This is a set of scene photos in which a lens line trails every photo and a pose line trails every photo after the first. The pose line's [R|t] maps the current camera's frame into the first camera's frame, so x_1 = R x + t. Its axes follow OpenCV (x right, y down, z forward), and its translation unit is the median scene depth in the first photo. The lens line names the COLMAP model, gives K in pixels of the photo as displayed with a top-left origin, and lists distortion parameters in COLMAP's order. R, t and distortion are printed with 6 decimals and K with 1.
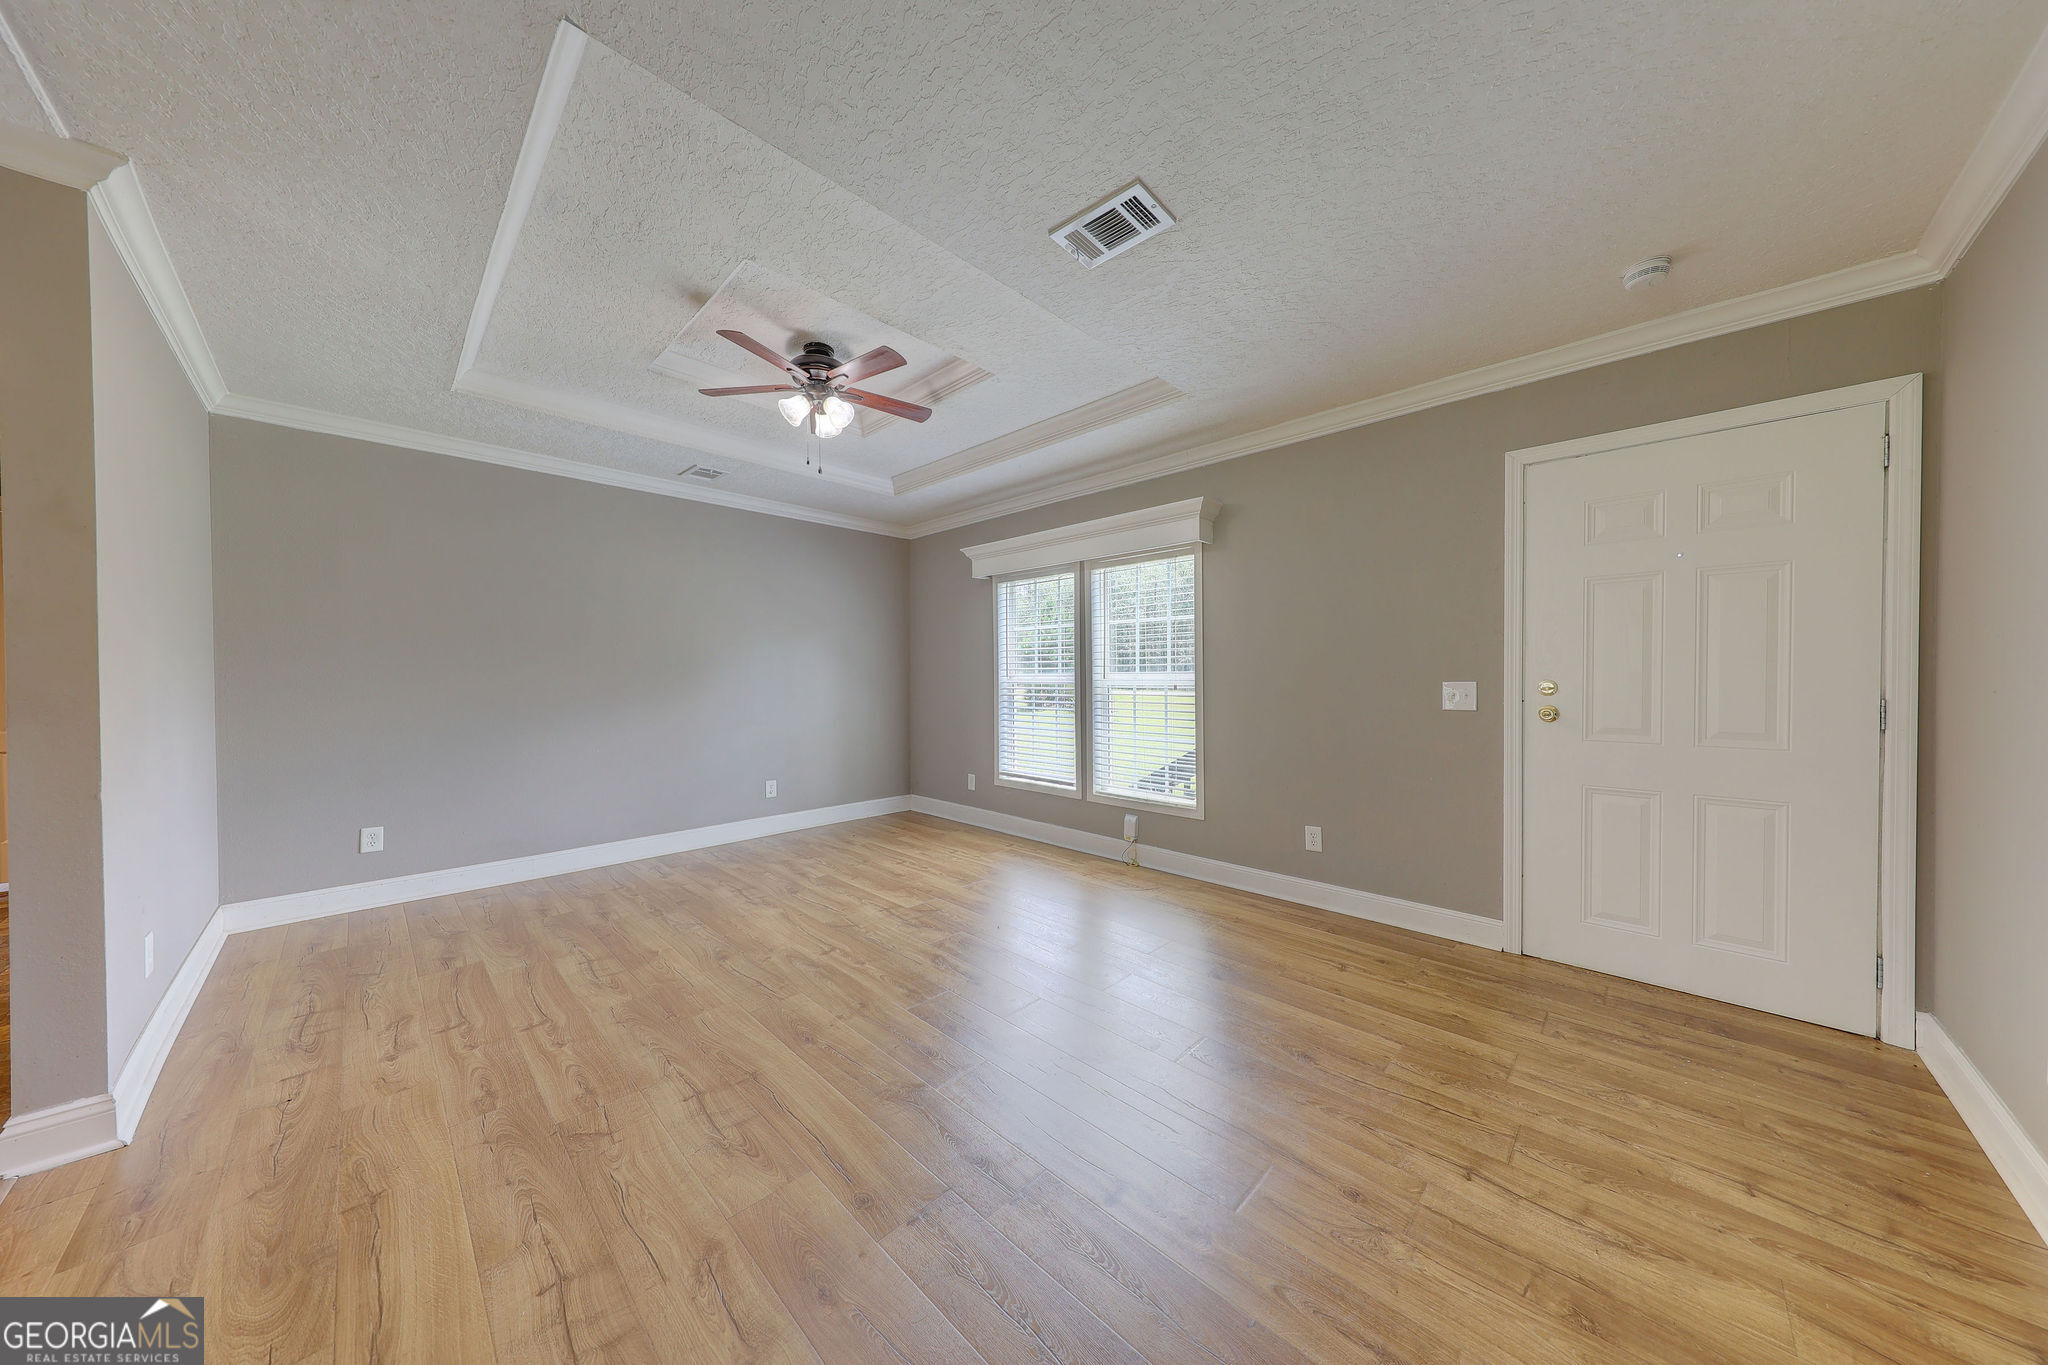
lens RADIAL K [[651.6, 0, 1024.6], [0, 651.6, 680.9], [0, 0, 1]] dist [0.006730, -0.000115]
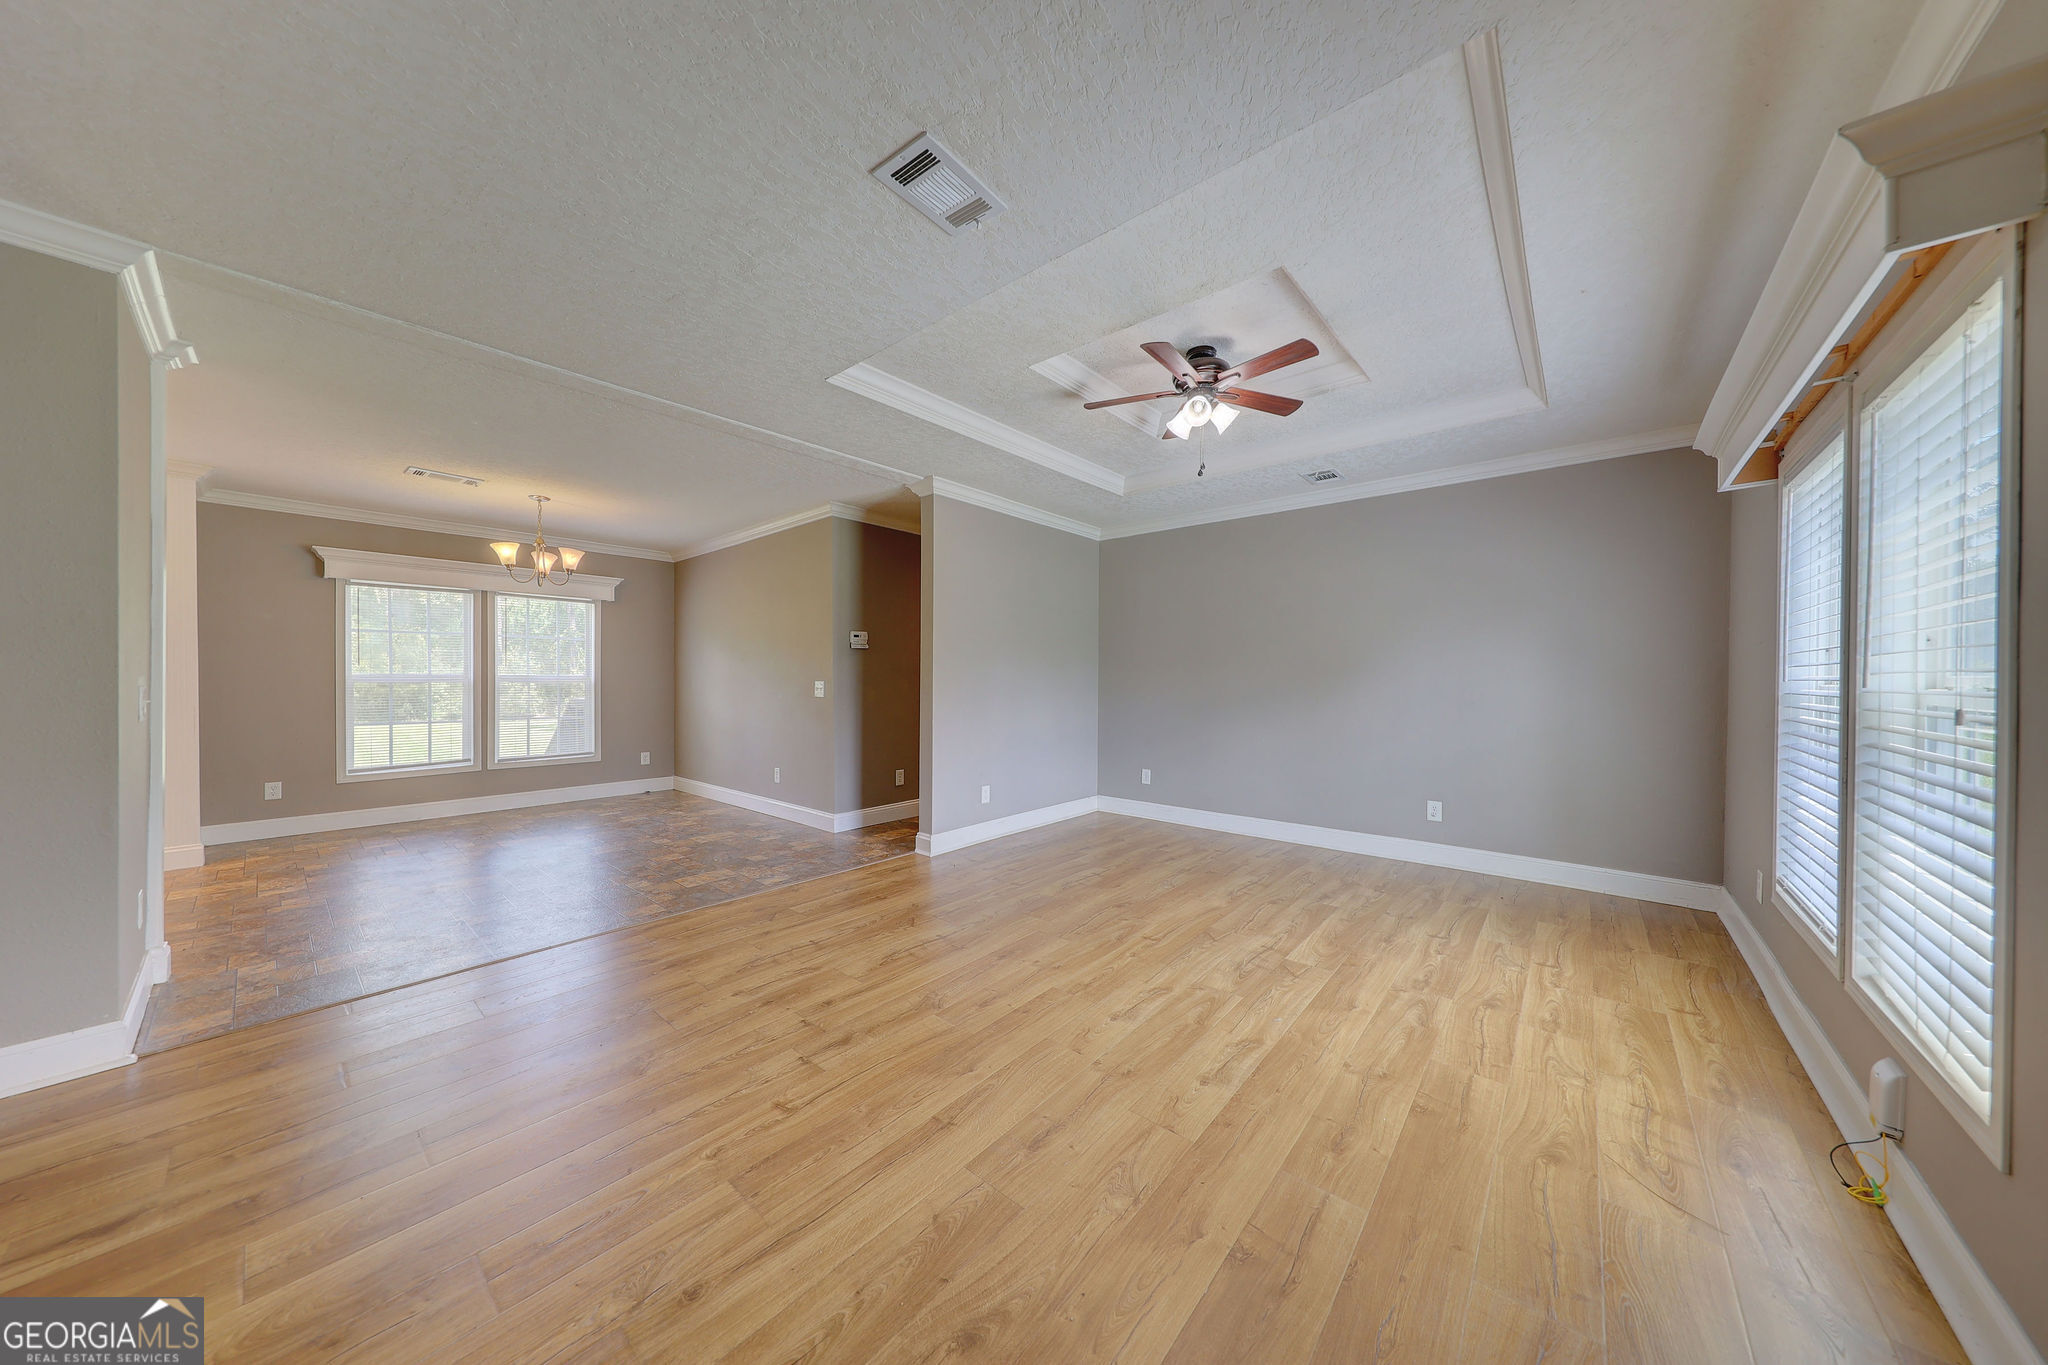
lens RADIAL K [[651.6, 0, 1037.1], [0, 651.6, 684.1], [0, 0, 1]] dist [0.006730, -0.000115]
pose [[0.074234, 0.015501, -0.997120, 0.641061], [-0.012842, 0.999811, 0.014587, -0.008715], [0.997158, 0.011722, 0.074419, 0.643052]]
